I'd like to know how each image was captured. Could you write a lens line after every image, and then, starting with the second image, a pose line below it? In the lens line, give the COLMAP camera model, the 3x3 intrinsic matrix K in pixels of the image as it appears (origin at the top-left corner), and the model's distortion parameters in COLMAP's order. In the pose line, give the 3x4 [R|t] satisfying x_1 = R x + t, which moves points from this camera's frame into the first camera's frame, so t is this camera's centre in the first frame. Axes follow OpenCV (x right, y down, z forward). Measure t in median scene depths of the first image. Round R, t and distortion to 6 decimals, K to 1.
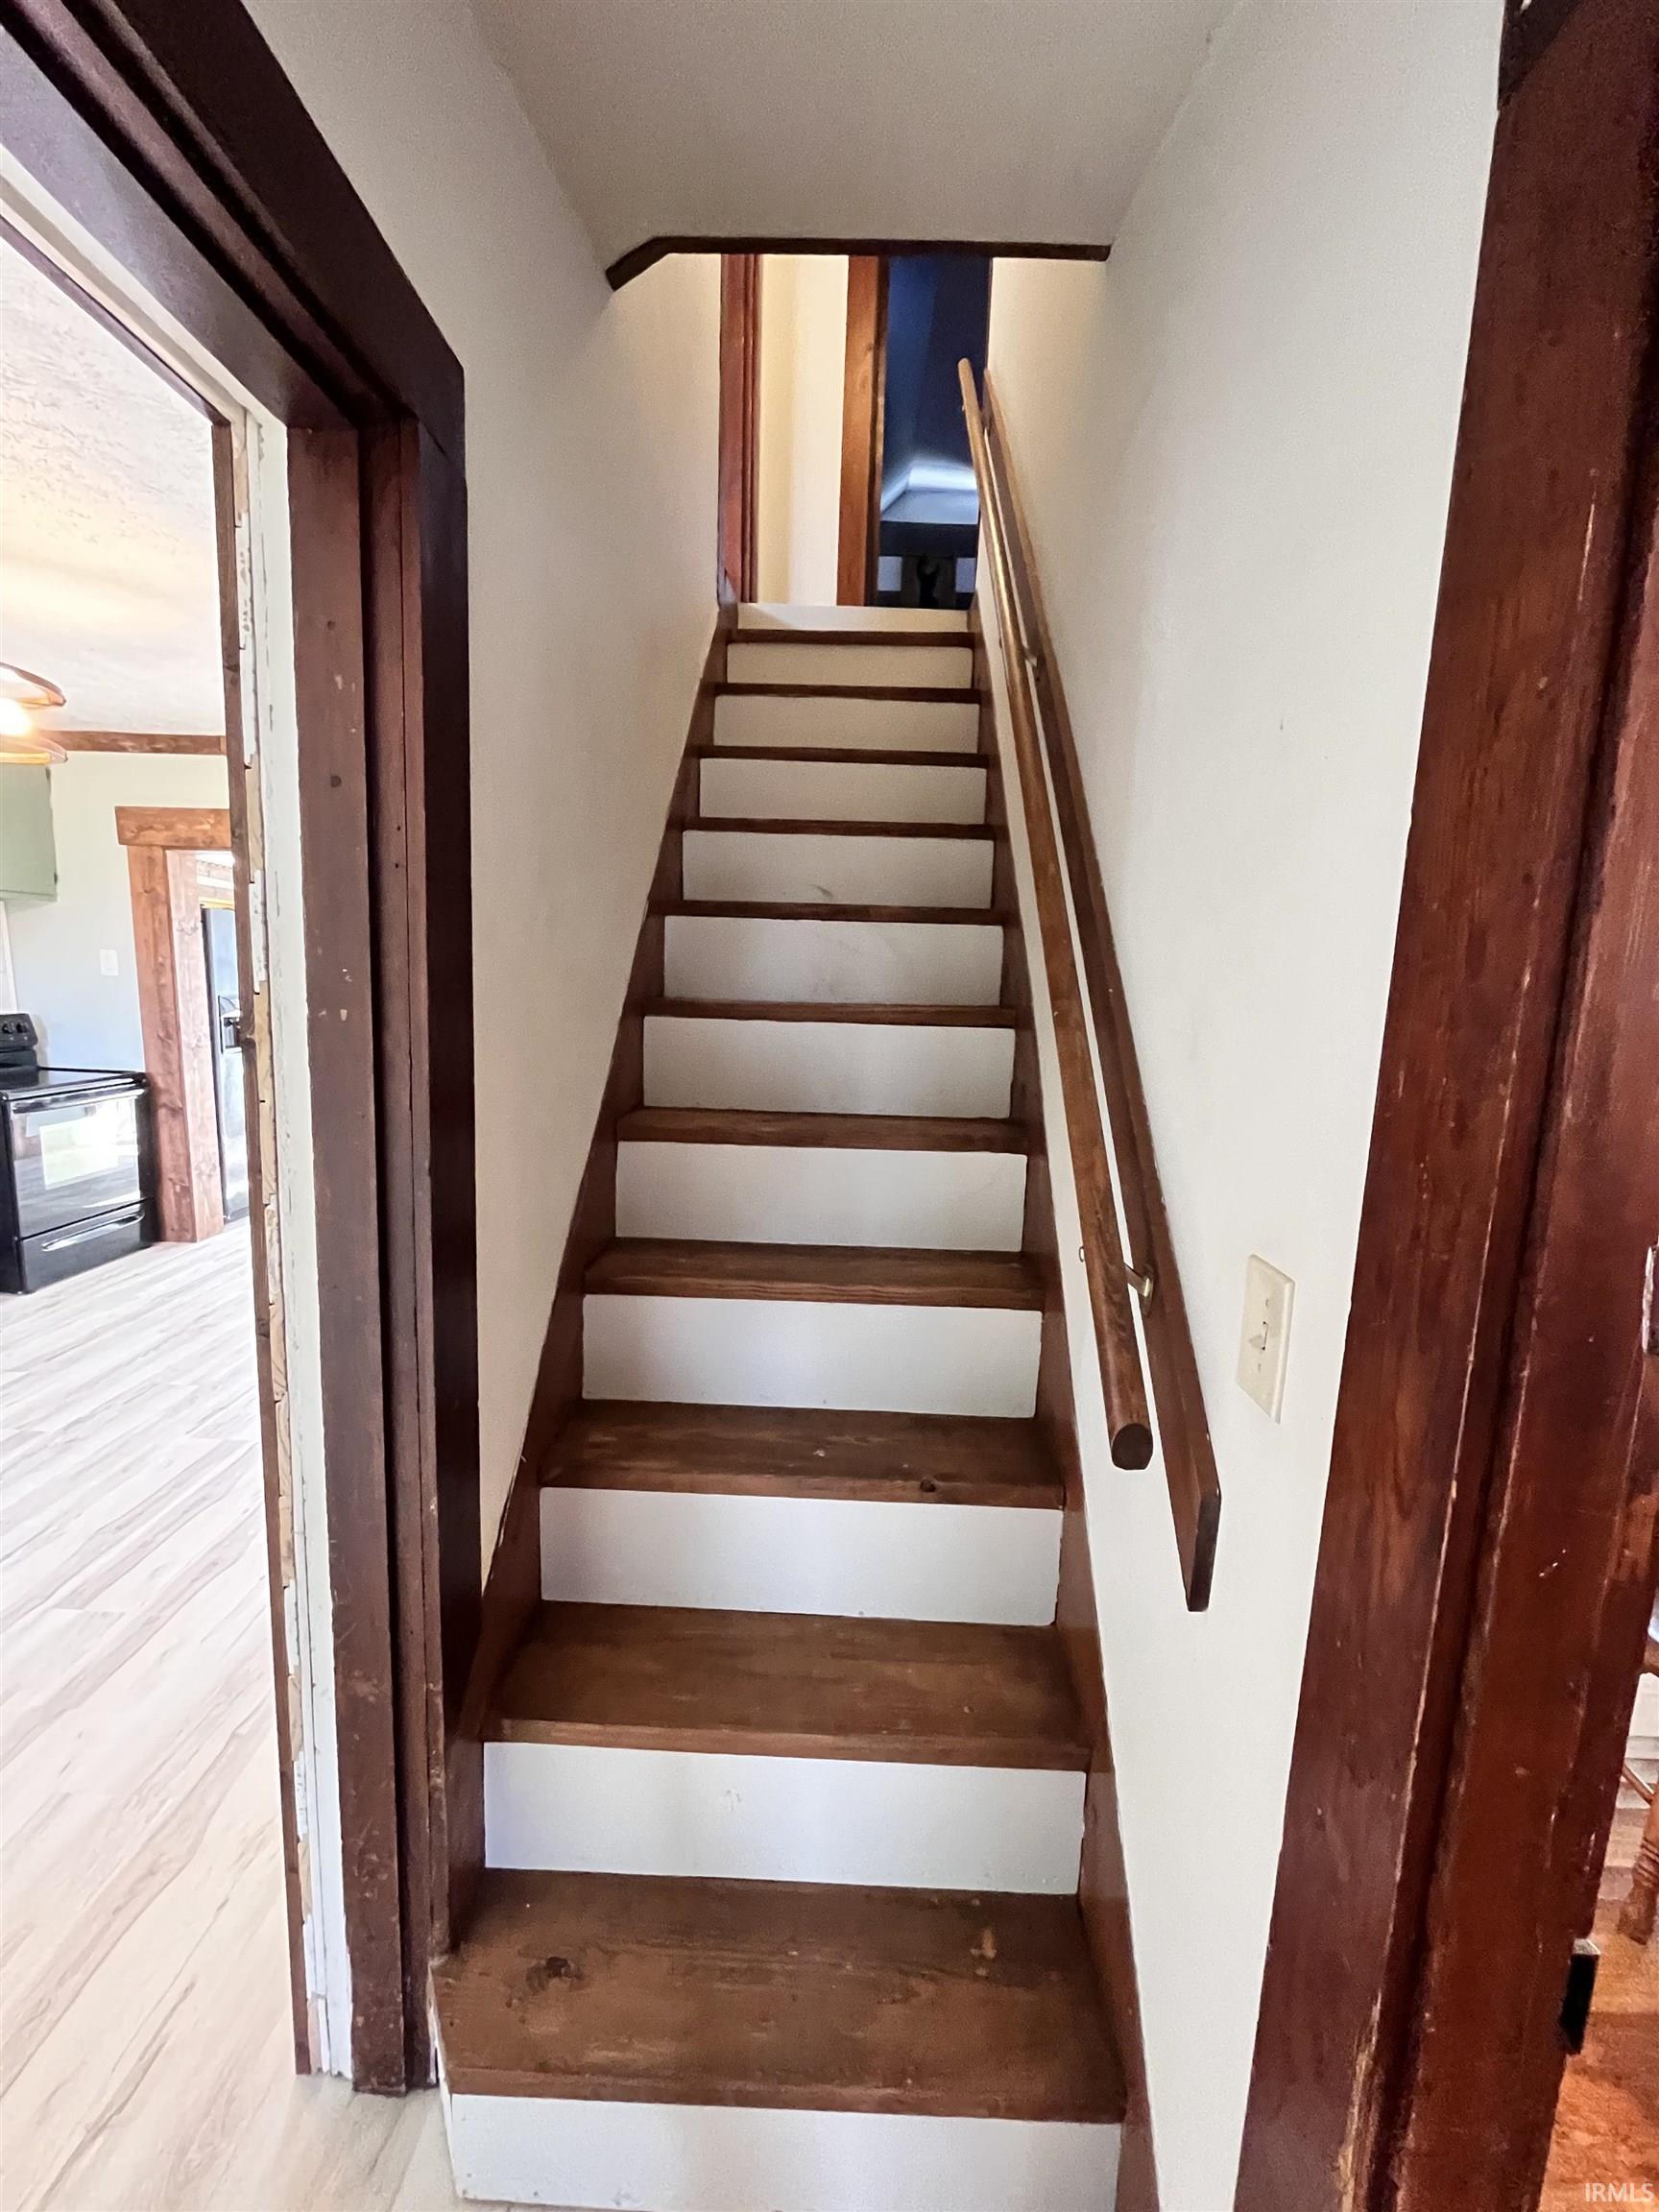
lens RADIAL K [[889.3, 0, 831.5], [0, 889.3, 1104.8], [0, 0, 1]] dist [-0.001768, -0.000660]
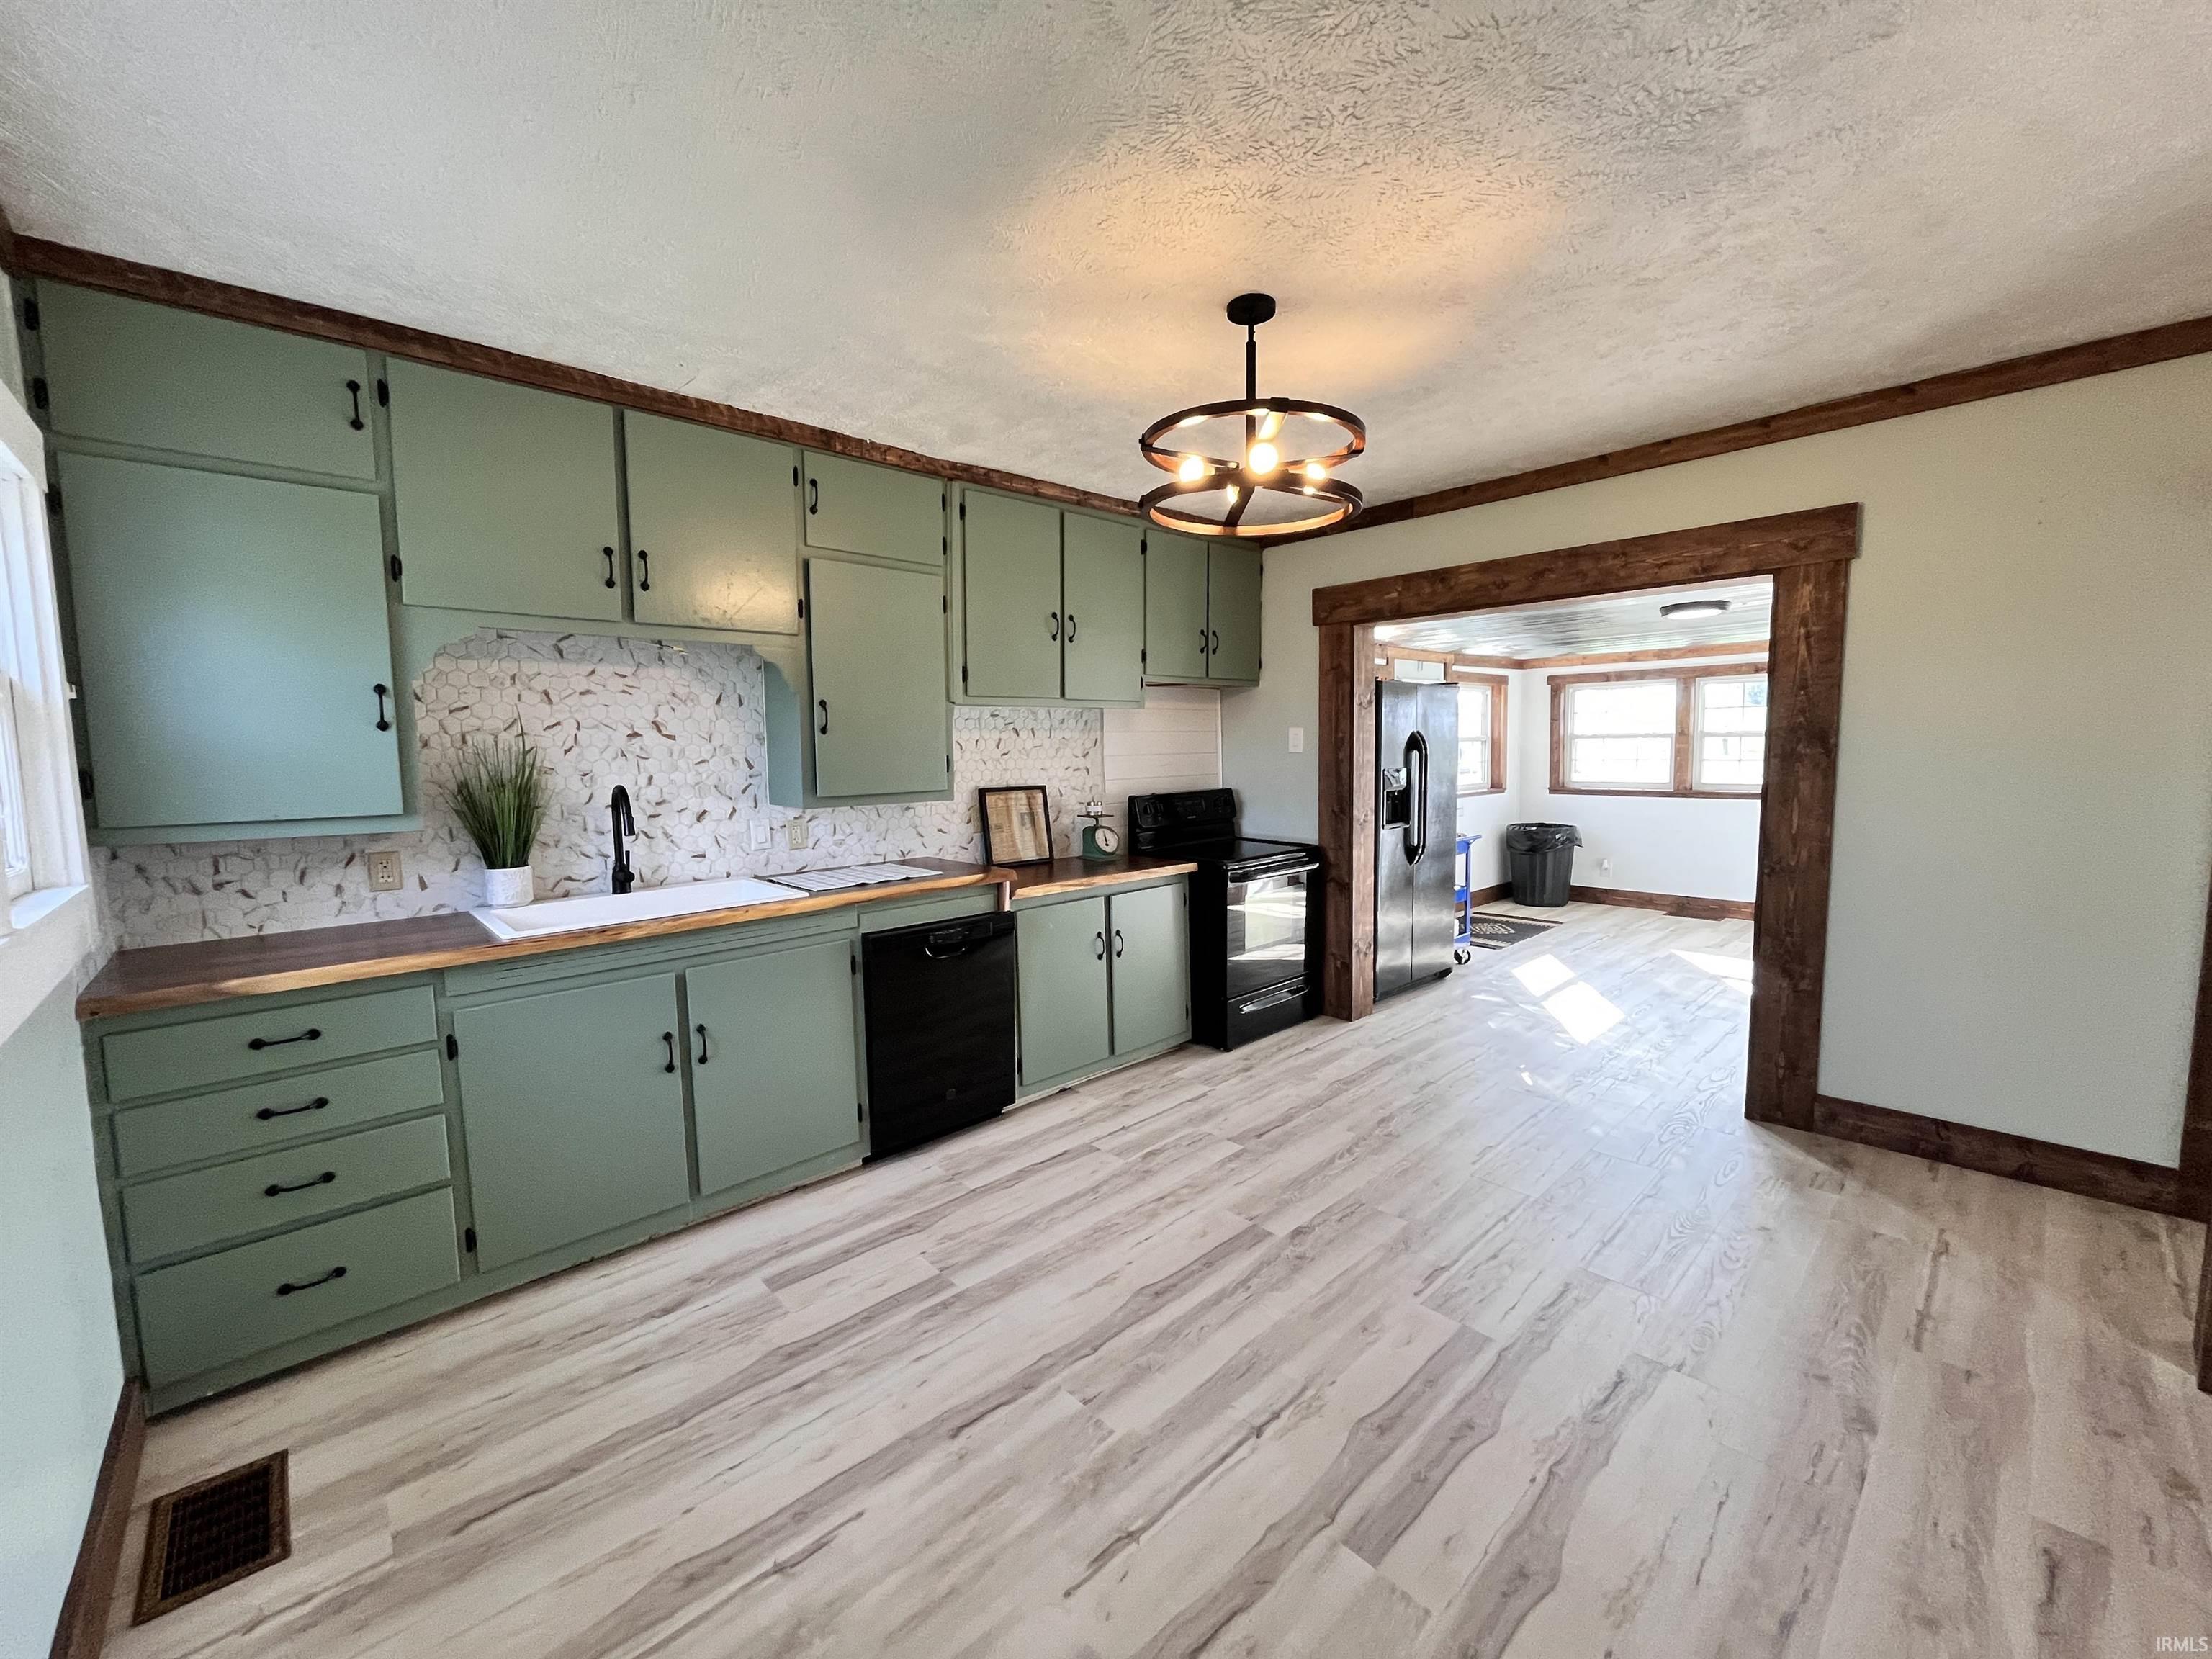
lens RADIAL K [[889.3, 0, 1103.8], [0, 889.3, 828.2], [0, 0, 1]] dist [-0.001768, -0.000660]
pose [[0.694536, 0.027663, -0.718926, -0.221117], [-0.063662, 0.997704, -0.023112, -0.018469], [0.716635, 0.061821, 0.694703, 0.120293]]
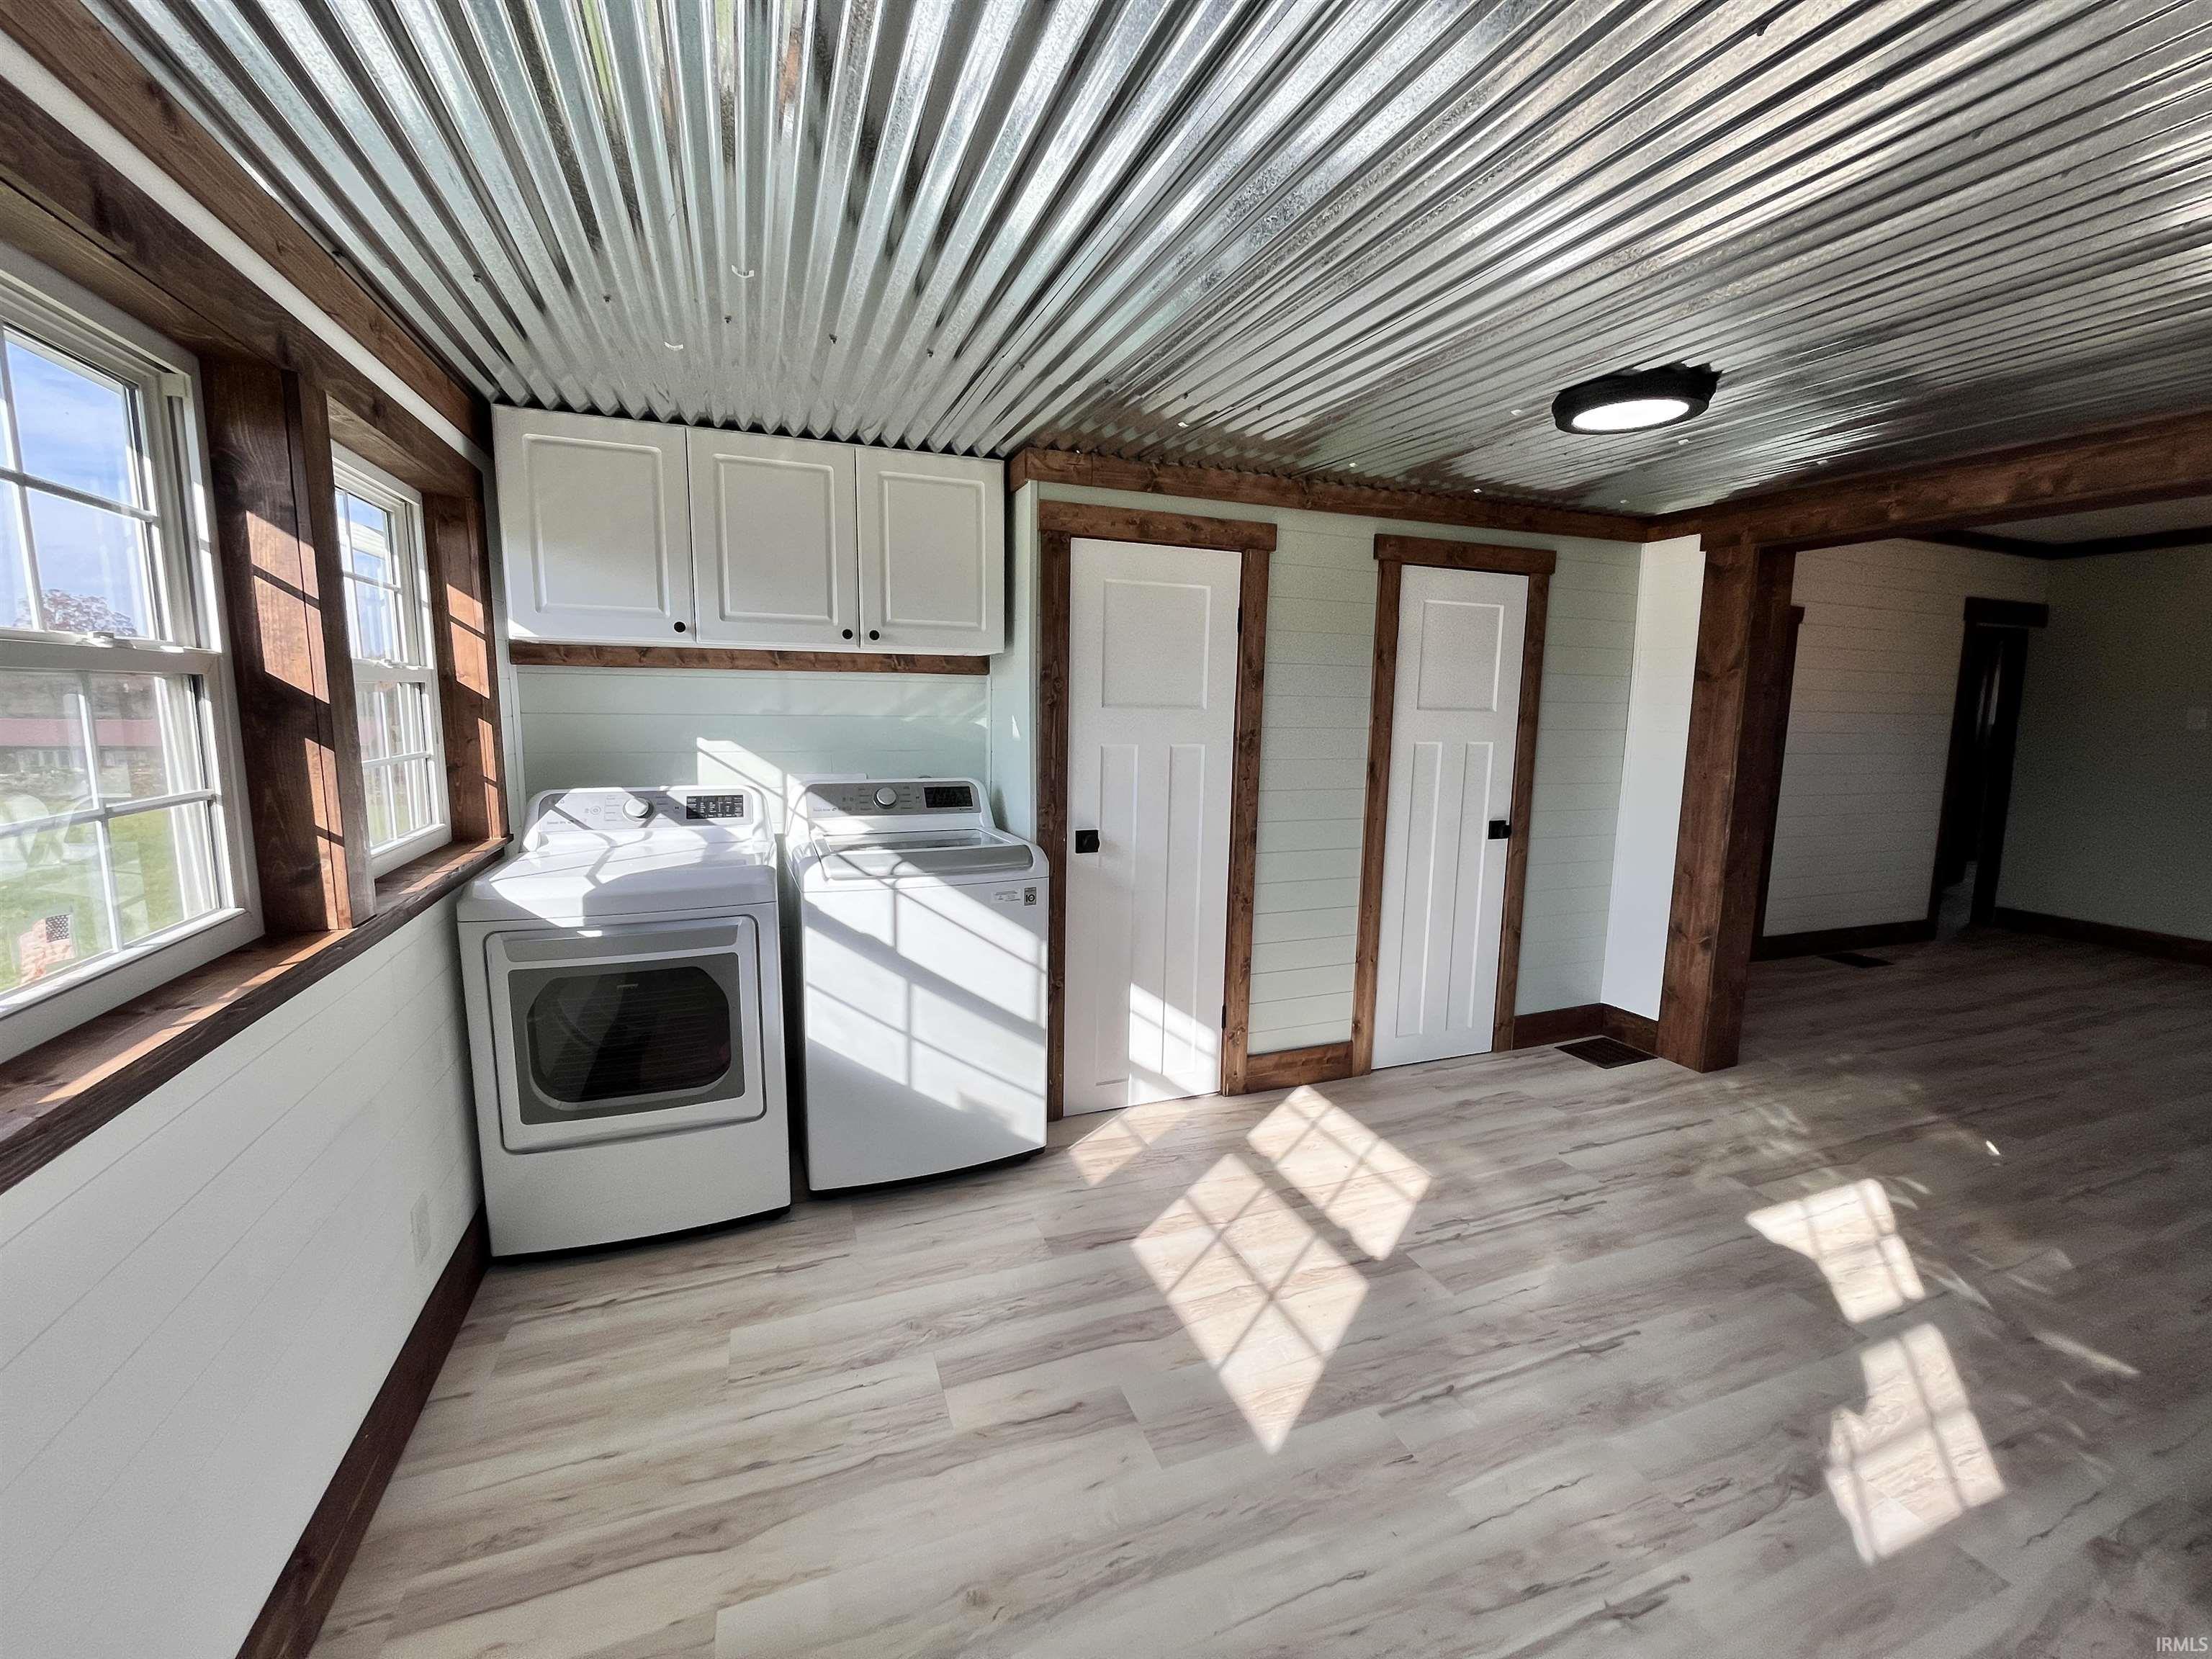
lens RADIAL K [[889.3, 0, 1099.3], [0, 889.3, 829.9], [0, 0, 1]] dist [-0.001768, -0.000660]
pose [[-0.377368, -0.166598, 0.910955, -0.867854], [0.101018, 0.970410, 0.219319, -0.272239], [-0.920537, 0.174786, -0.349372, 1.849416]]
